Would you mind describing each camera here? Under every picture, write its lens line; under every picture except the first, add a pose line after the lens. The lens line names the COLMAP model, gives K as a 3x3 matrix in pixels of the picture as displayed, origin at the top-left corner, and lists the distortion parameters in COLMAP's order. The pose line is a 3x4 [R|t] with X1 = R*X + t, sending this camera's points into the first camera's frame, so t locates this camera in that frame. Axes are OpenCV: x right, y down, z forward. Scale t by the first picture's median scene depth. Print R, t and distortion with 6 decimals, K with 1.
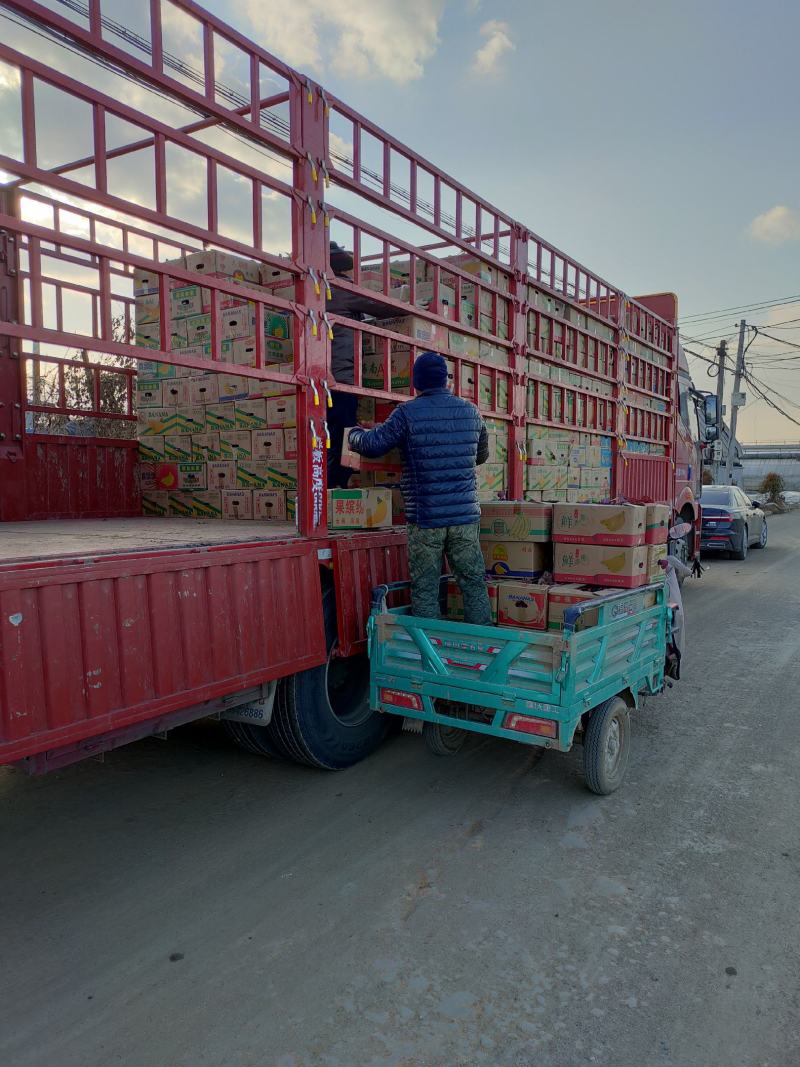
lens RADIAL K [[793.6, 0, 400.0], [0, 793.6, 533.5], [0, 0, 1]] dist [-0.049447, 0.002604]
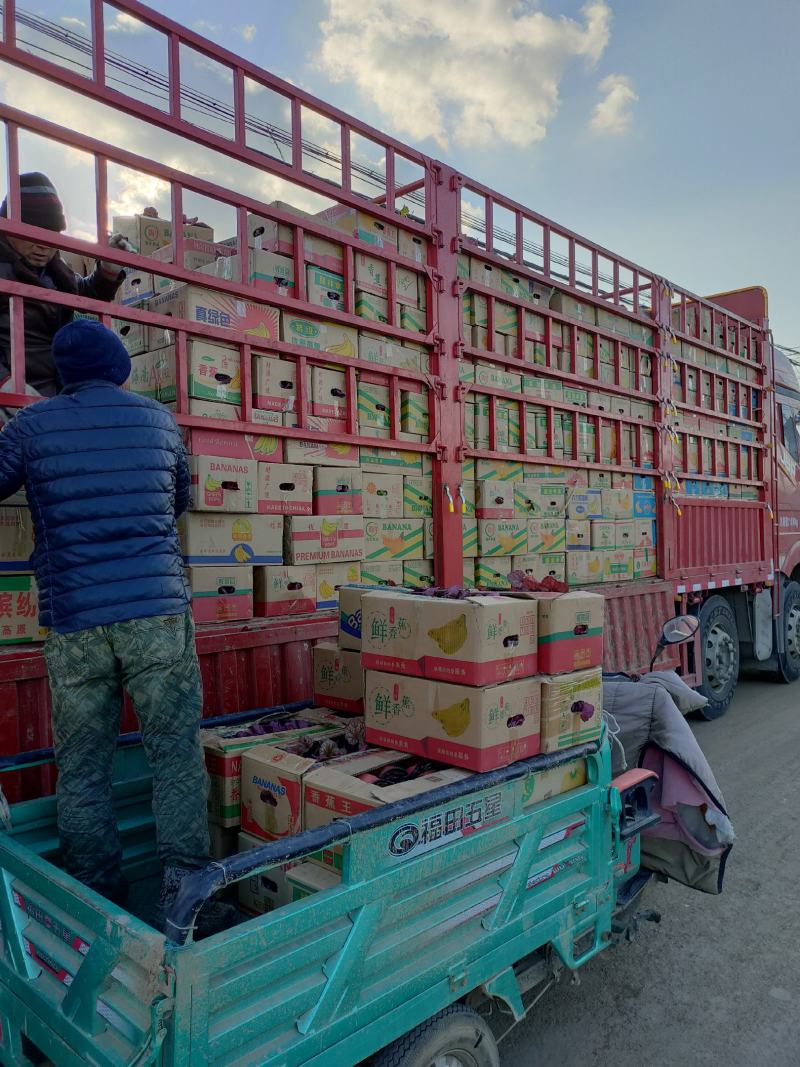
lens RADIAL K [[764.9, 0, 400.0], [0, 764.9, 533.5], [0, 0, 1]] dist [0.032766, -0.119057]
pose [[0.979860, -0.029364, -0.197517, 0.182360], [0.014085, 0.996829, -0.078321, -0.019533], [0.199190, 0.073961, 0.977166, 0.285865]]
